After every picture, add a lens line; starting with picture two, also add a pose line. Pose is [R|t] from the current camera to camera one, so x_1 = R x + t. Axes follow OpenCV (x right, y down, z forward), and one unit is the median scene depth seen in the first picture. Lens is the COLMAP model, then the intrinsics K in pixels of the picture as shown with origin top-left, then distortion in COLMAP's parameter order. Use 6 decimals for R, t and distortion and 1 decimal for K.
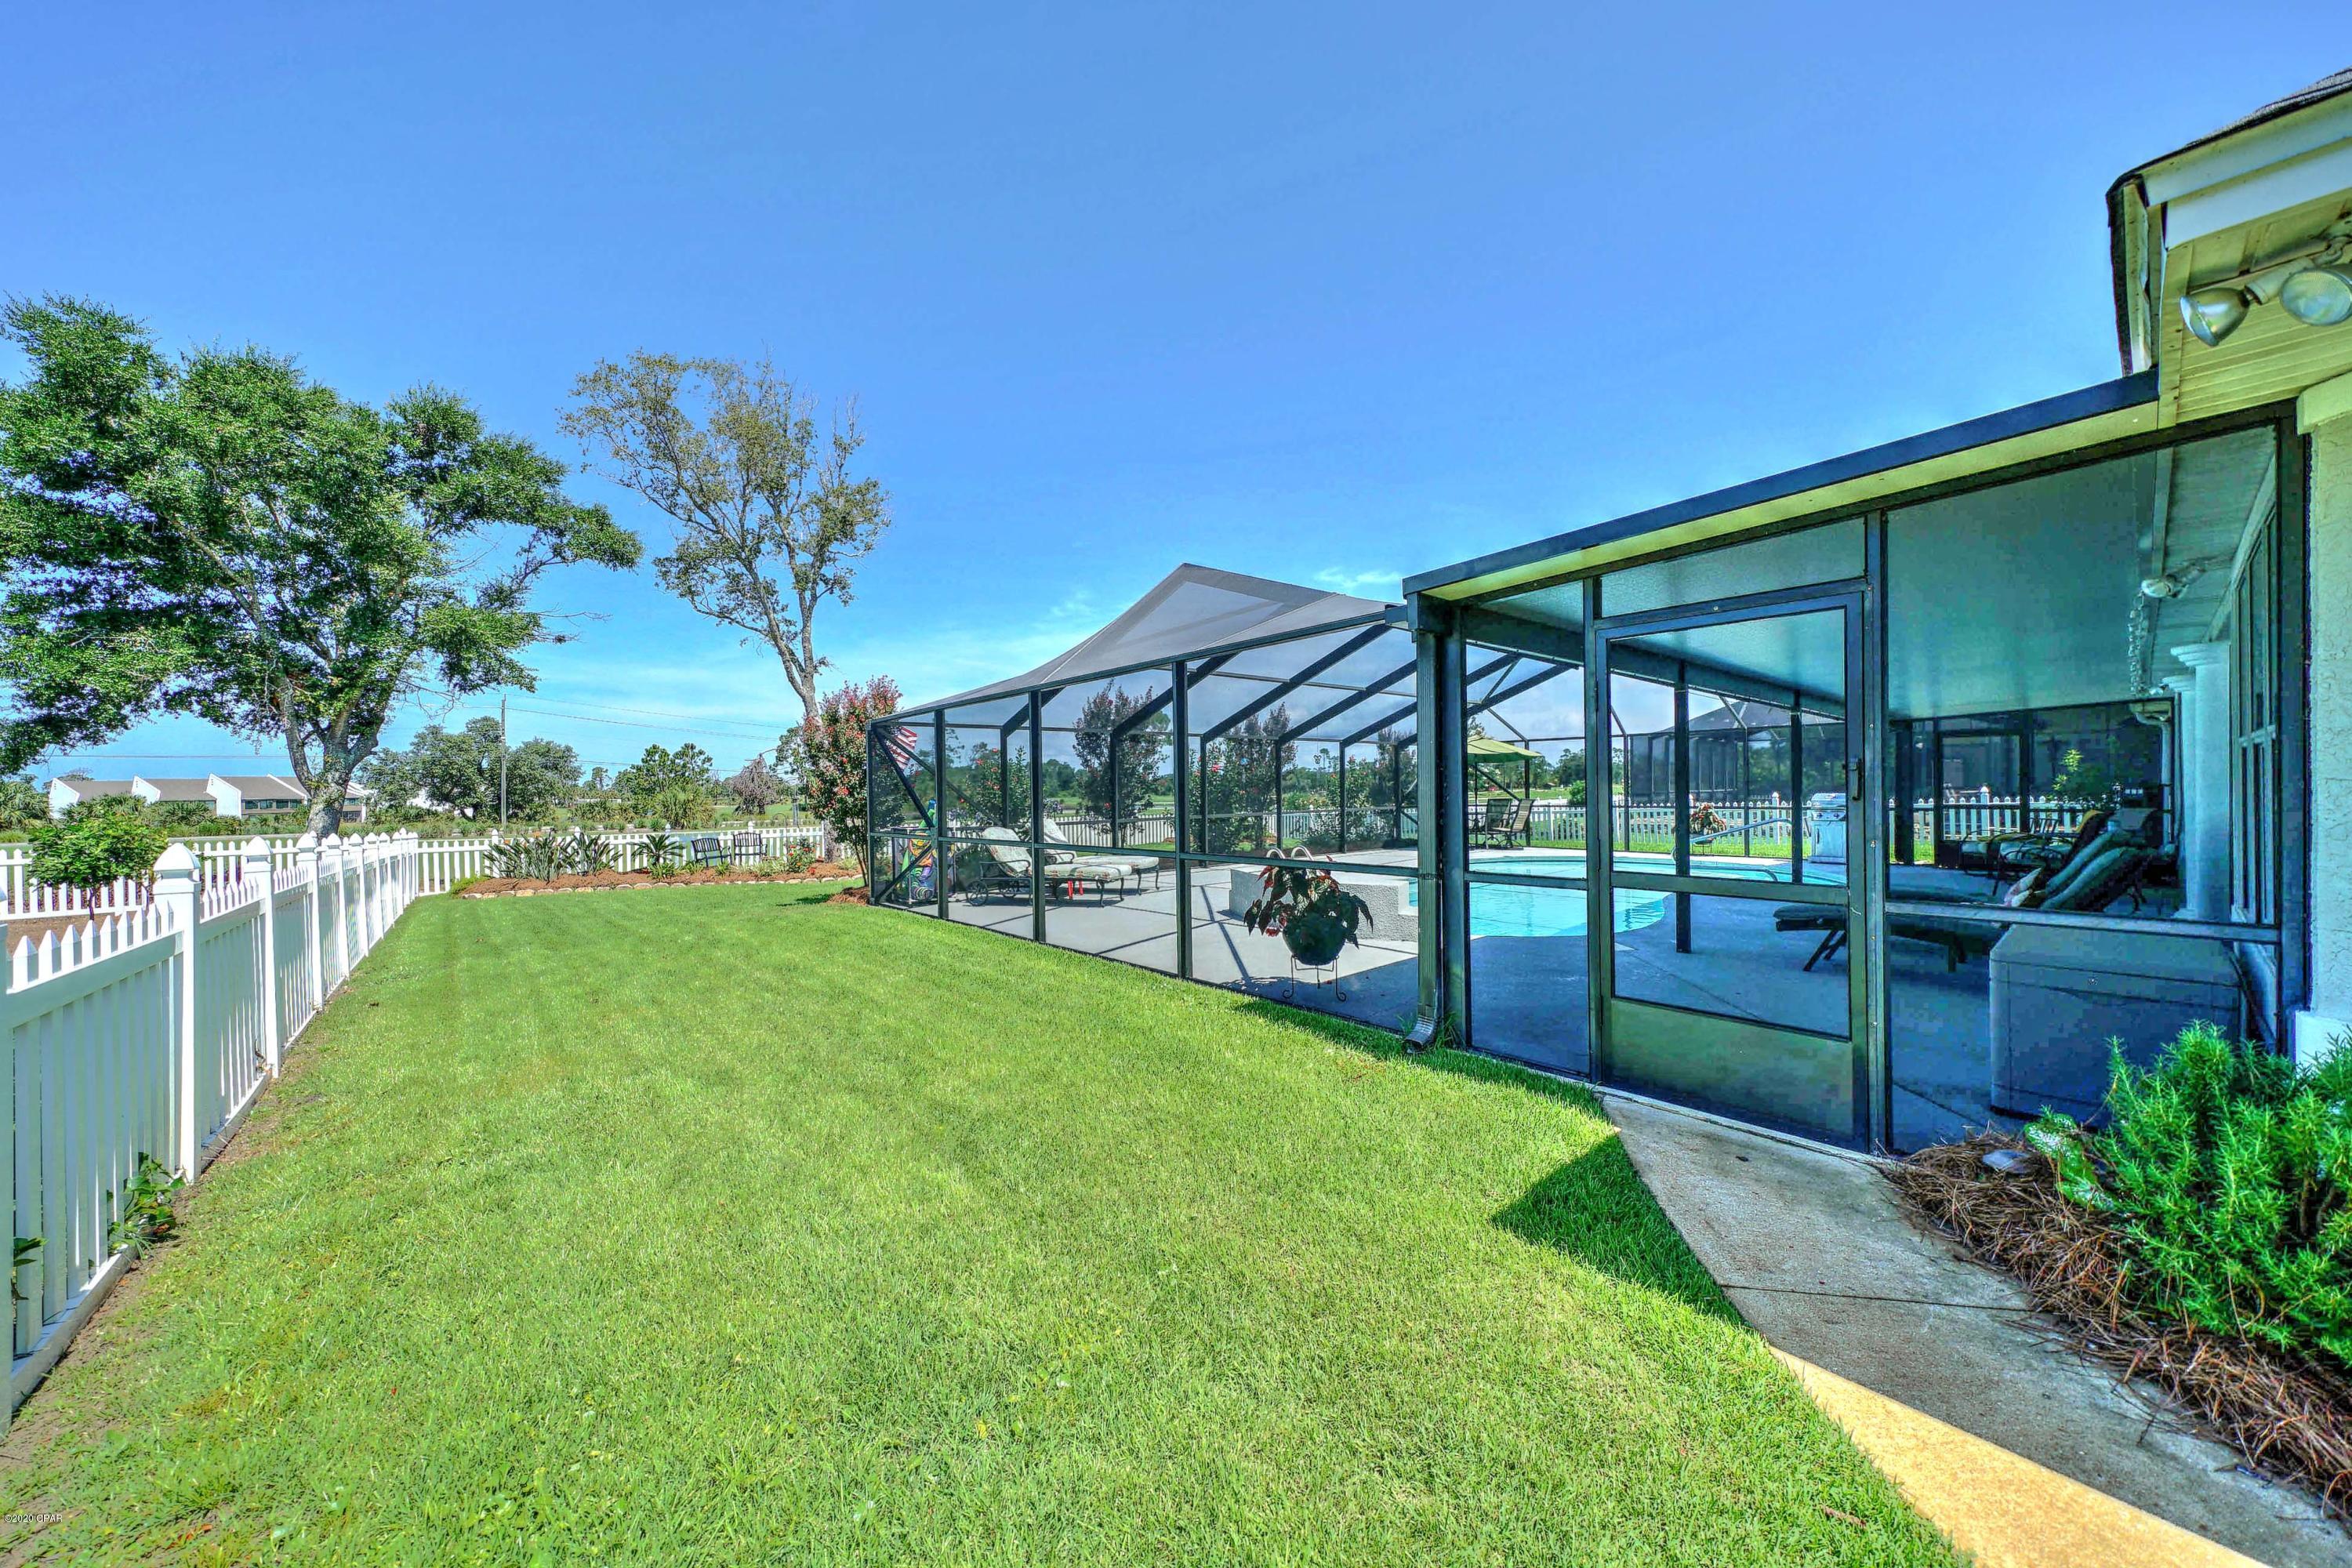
lens RADIAL K [[820.3, 0, 1178.6], [0, 820.3, 793.3], [0, 0, 1]] dist [0.001828, 0.000232]
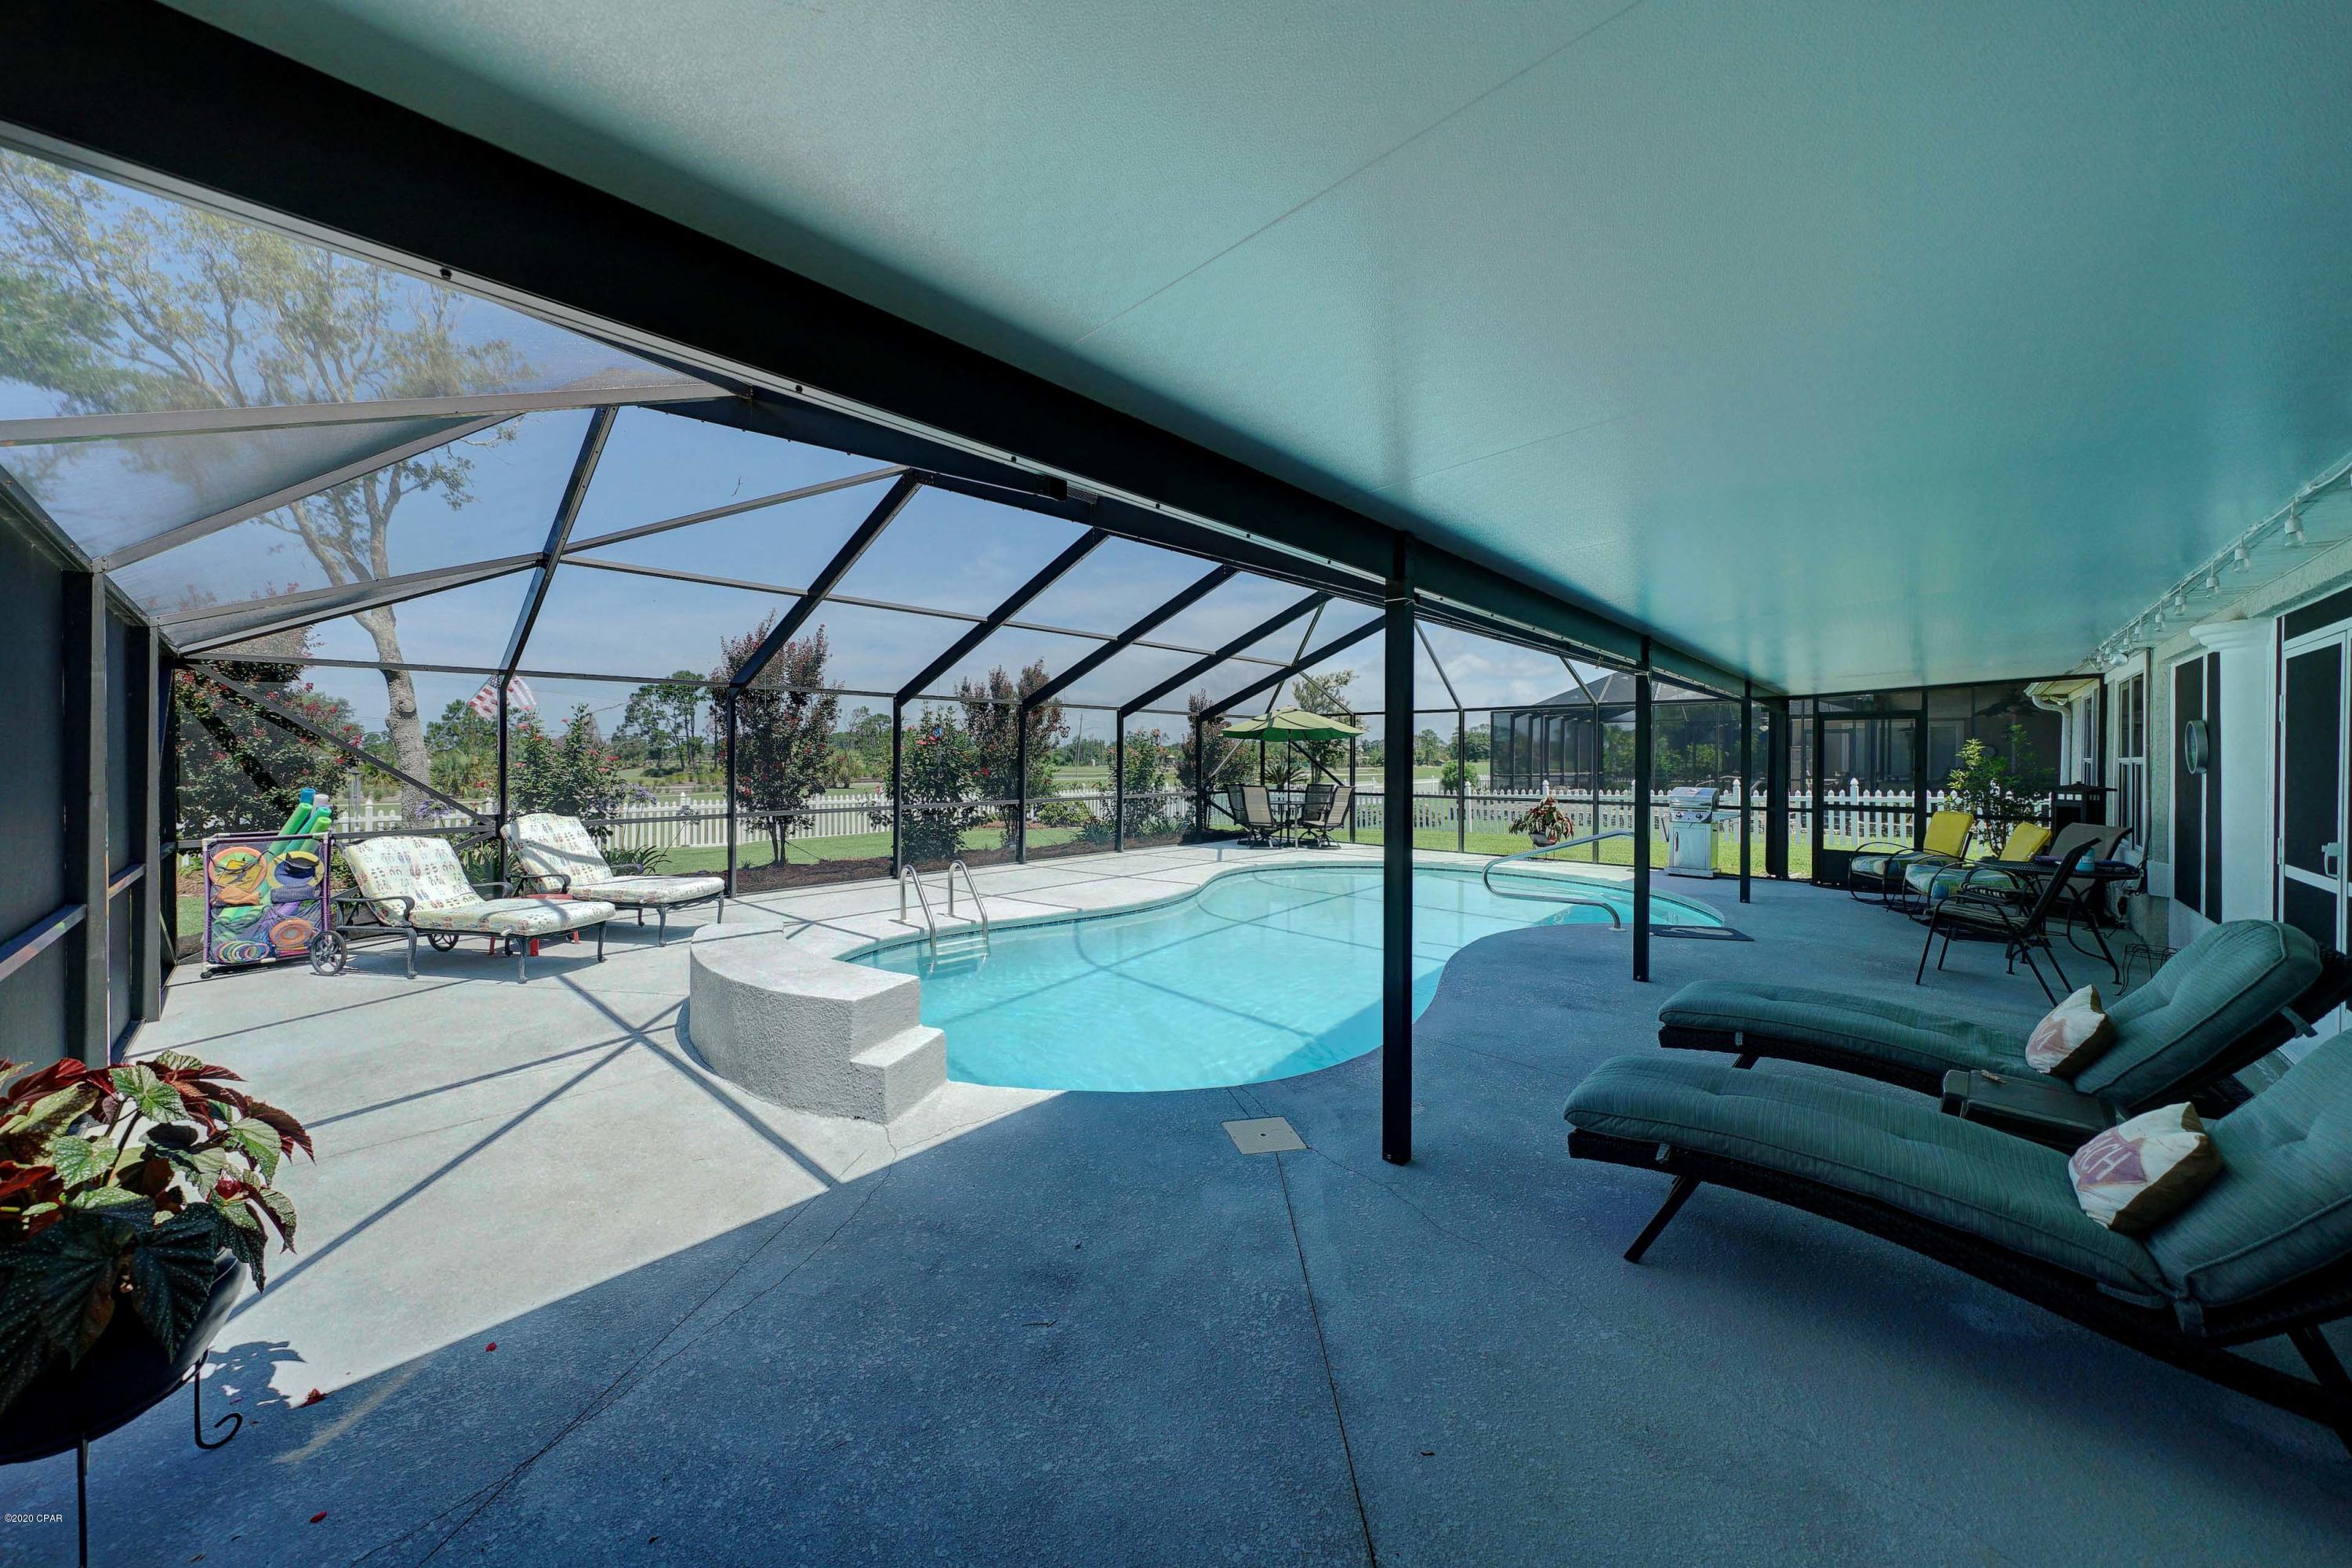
lens RADIAL K [[820.3, 0, 1174.7], [0, 820.3, 765.9], [0, 0, 1]] dist [0.001828, 0.000232]
pose [[0.994211, 0.015567, 0.106312, 0.194147], [-0.015882, 0.999872, 0.002123, -0.013409], [-0.106265, -0.003799, 0.994331, 0.242705]]
